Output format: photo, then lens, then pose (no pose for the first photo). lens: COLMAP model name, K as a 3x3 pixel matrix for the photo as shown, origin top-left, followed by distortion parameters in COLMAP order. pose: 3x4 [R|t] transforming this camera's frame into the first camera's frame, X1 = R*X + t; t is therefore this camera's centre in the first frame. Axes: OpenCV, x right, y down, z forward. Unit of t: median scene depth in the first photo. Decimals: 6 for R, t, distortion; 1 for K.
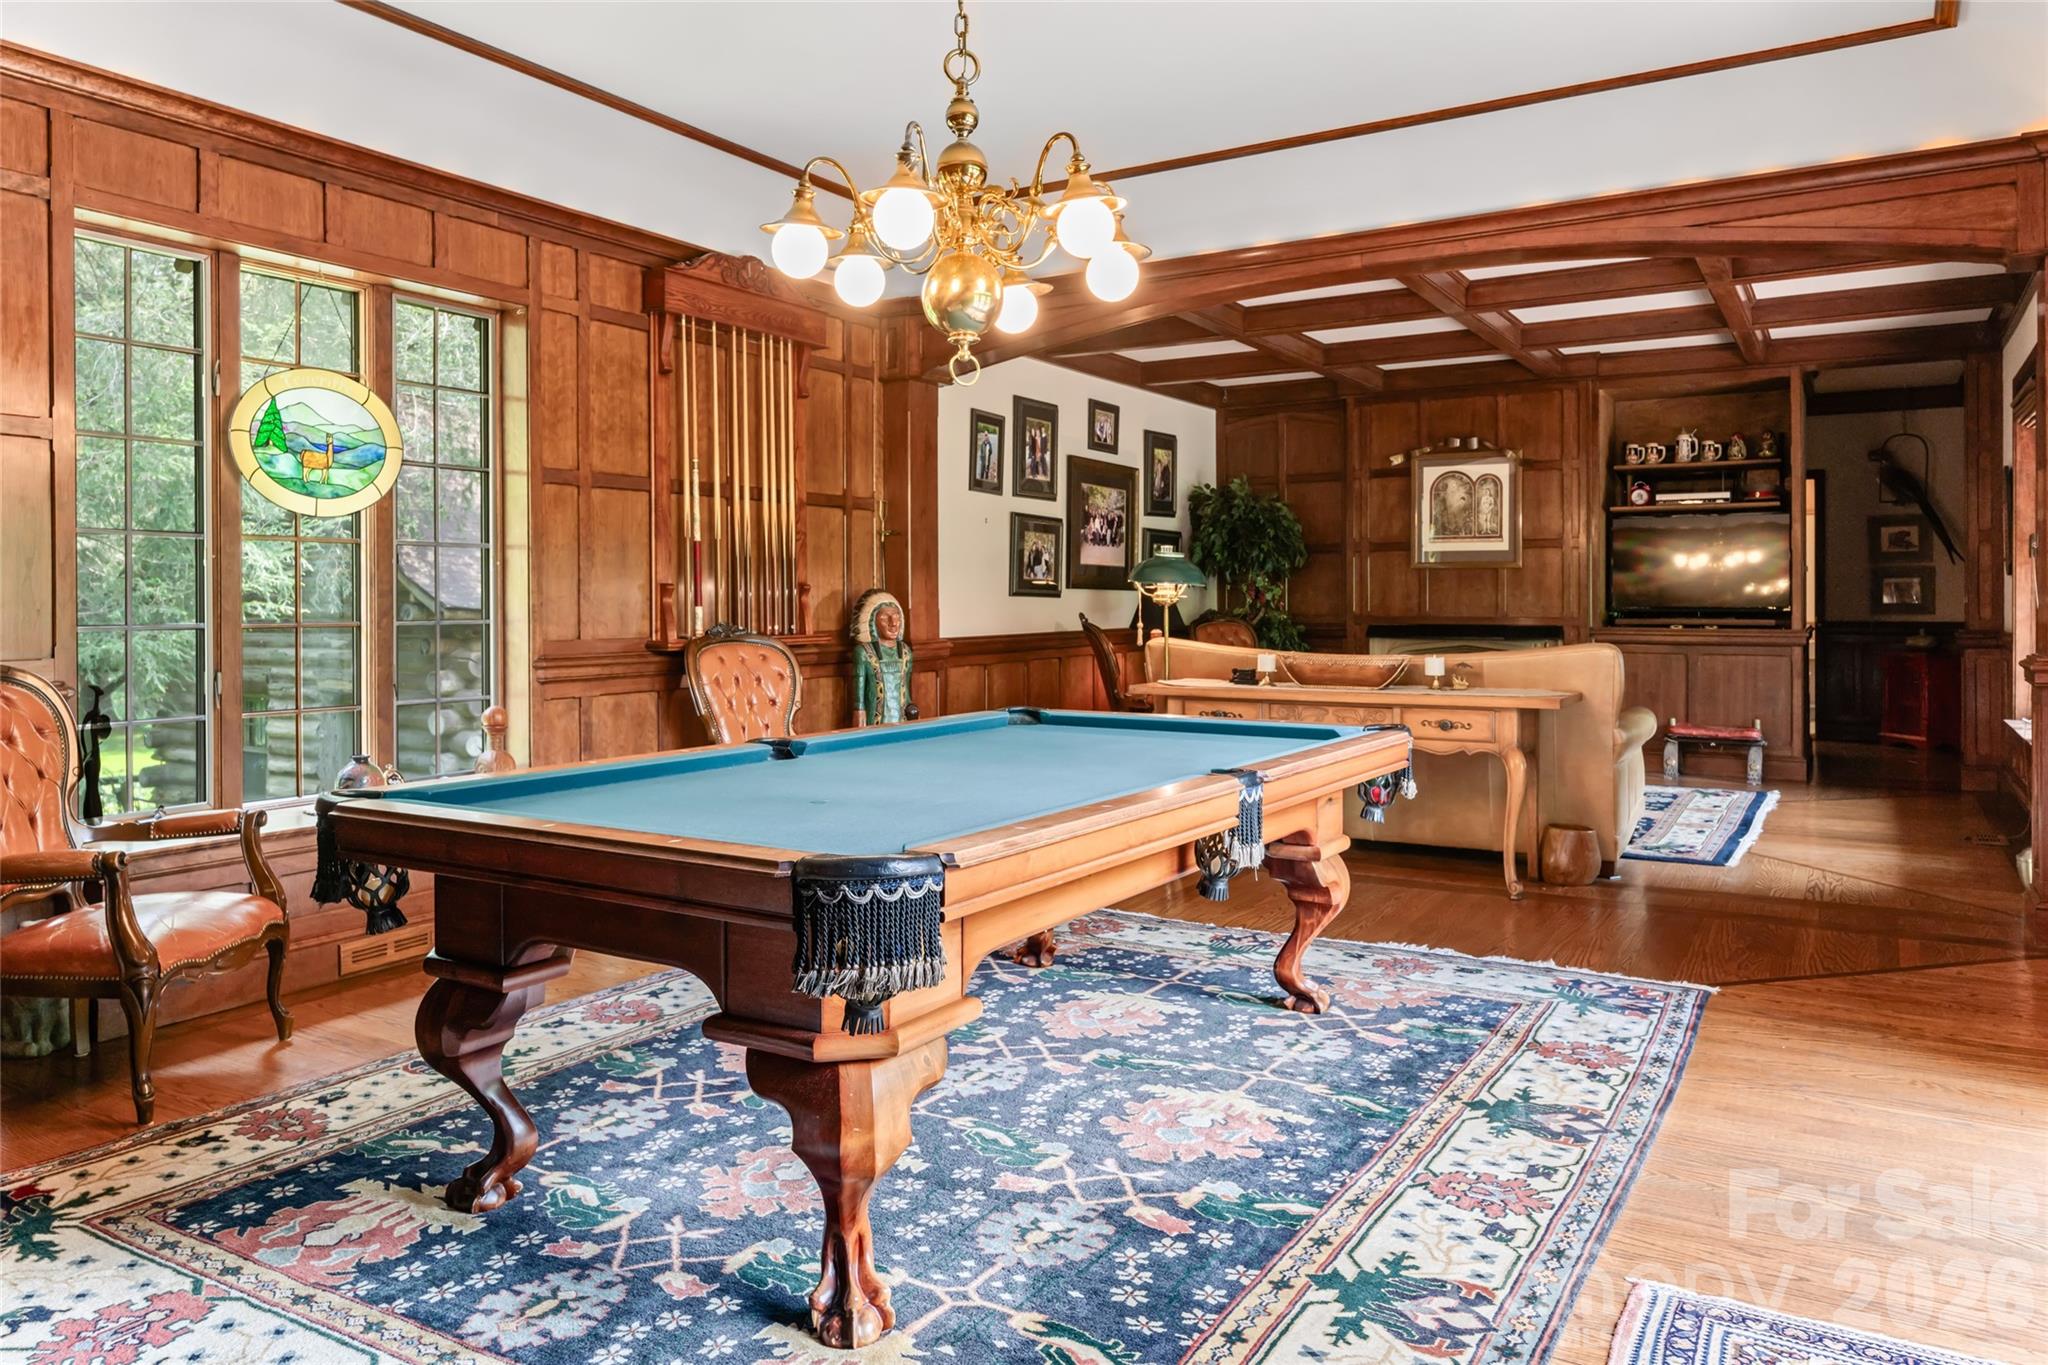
lens RADIAL K [[1414.3, 0, 1017.4], [0, 1414.3, 605.9], [0, 0, 1]] dist [-0.003027, -0.002593]
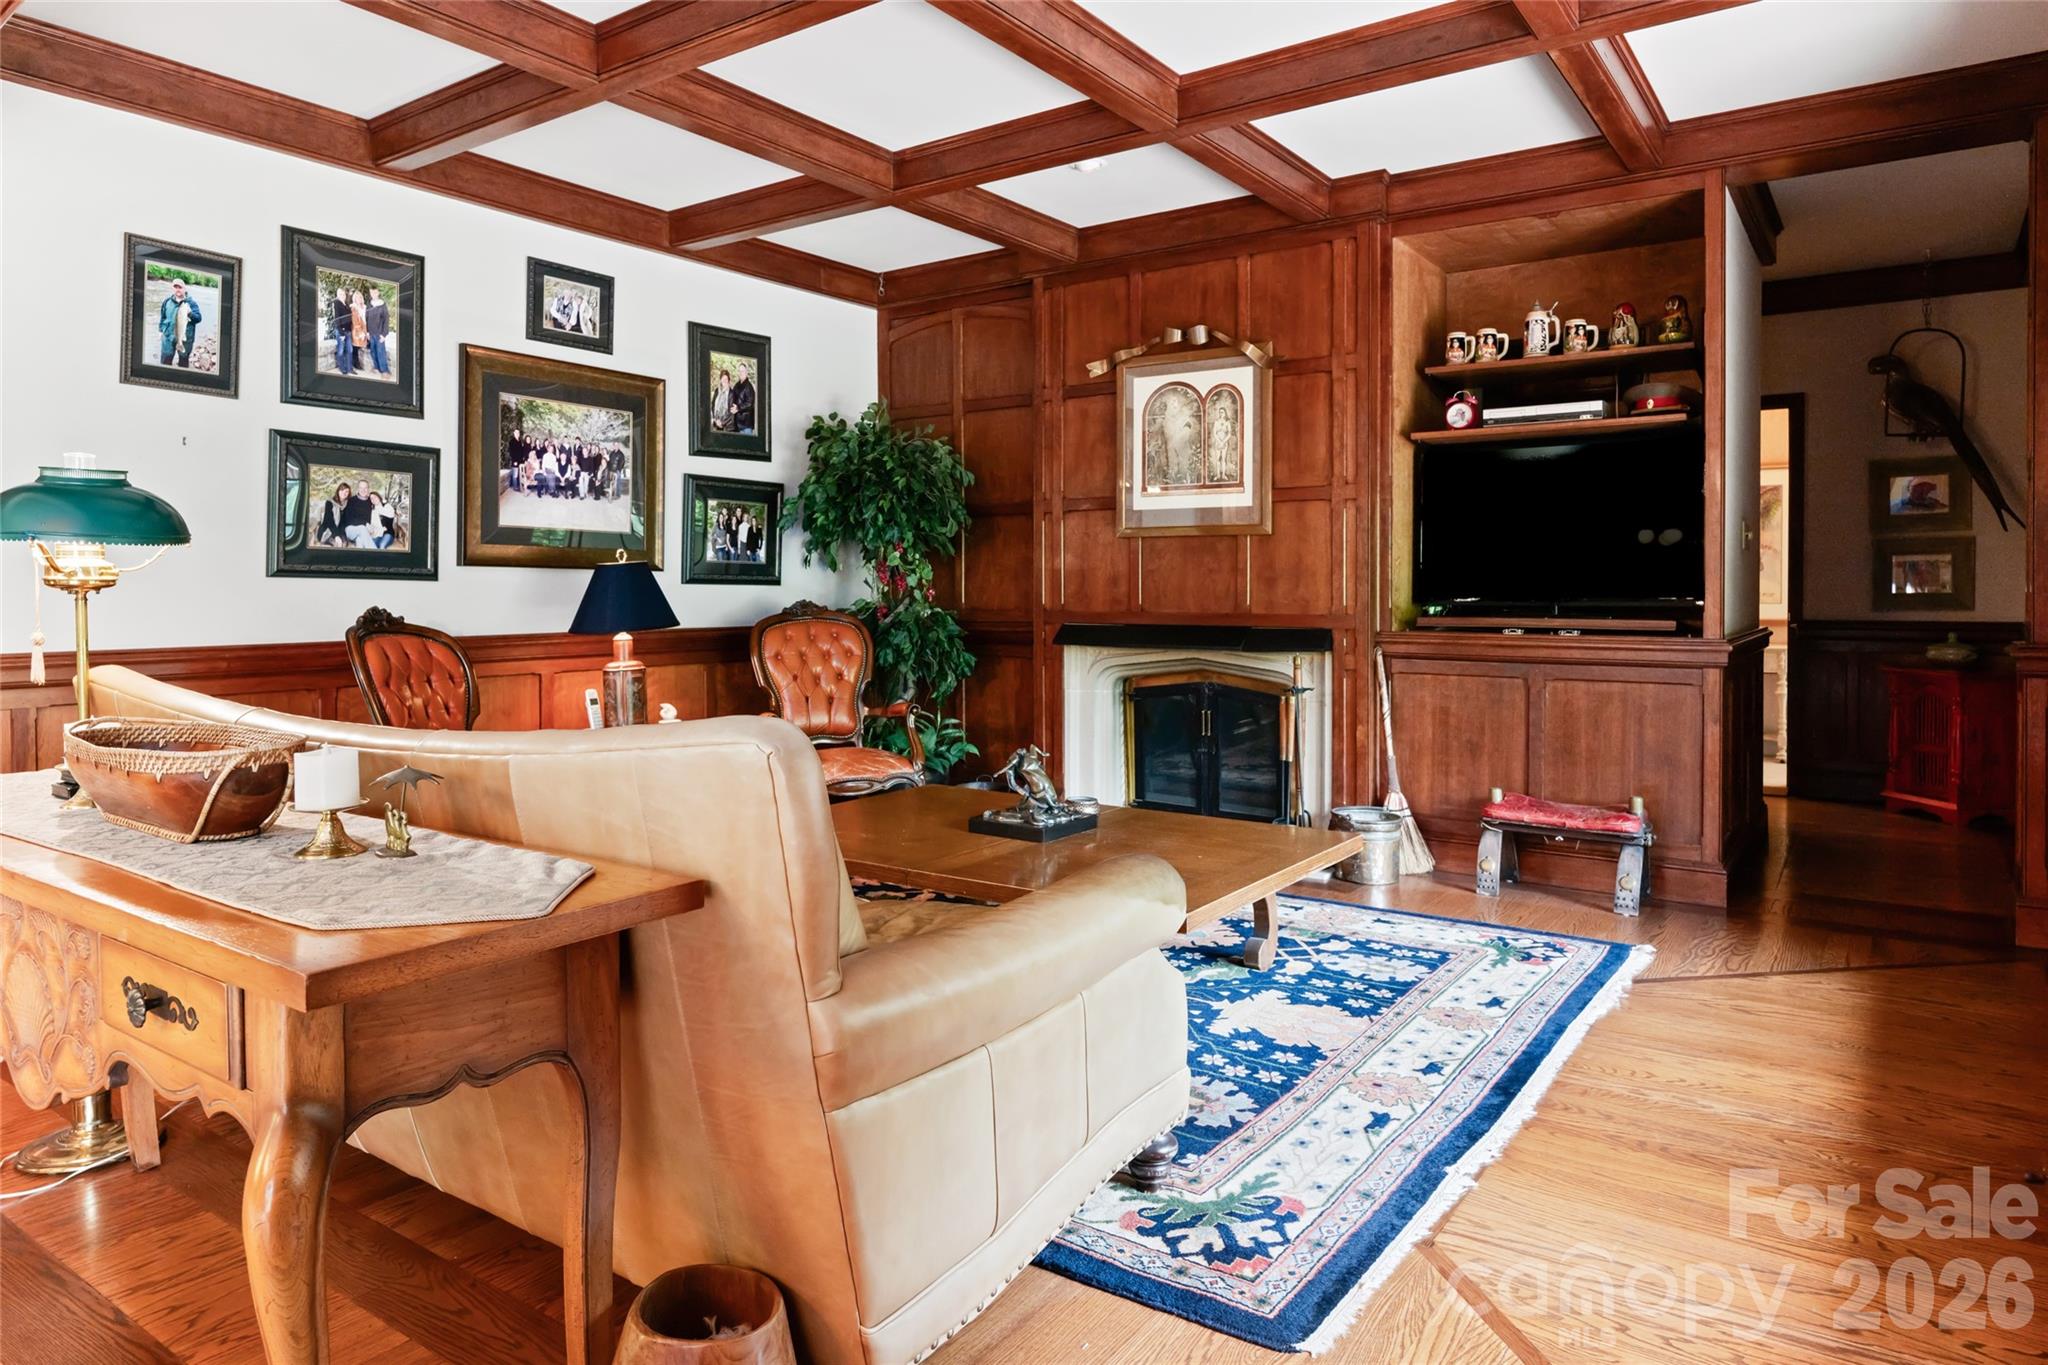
lens RADIAL K [[1268.3, 0, 1036.1], [0, 1268.3, 612.4], [0, 0, 1]] dist [-0.002658, 0.000138]
pose [[0.997758, 0.002441, -0.066886, 0.295087], [-0.001569, 0.999913, 0.013080, 0.000098], [0.066912, -0.012945, 0.997675, 0.445457]]
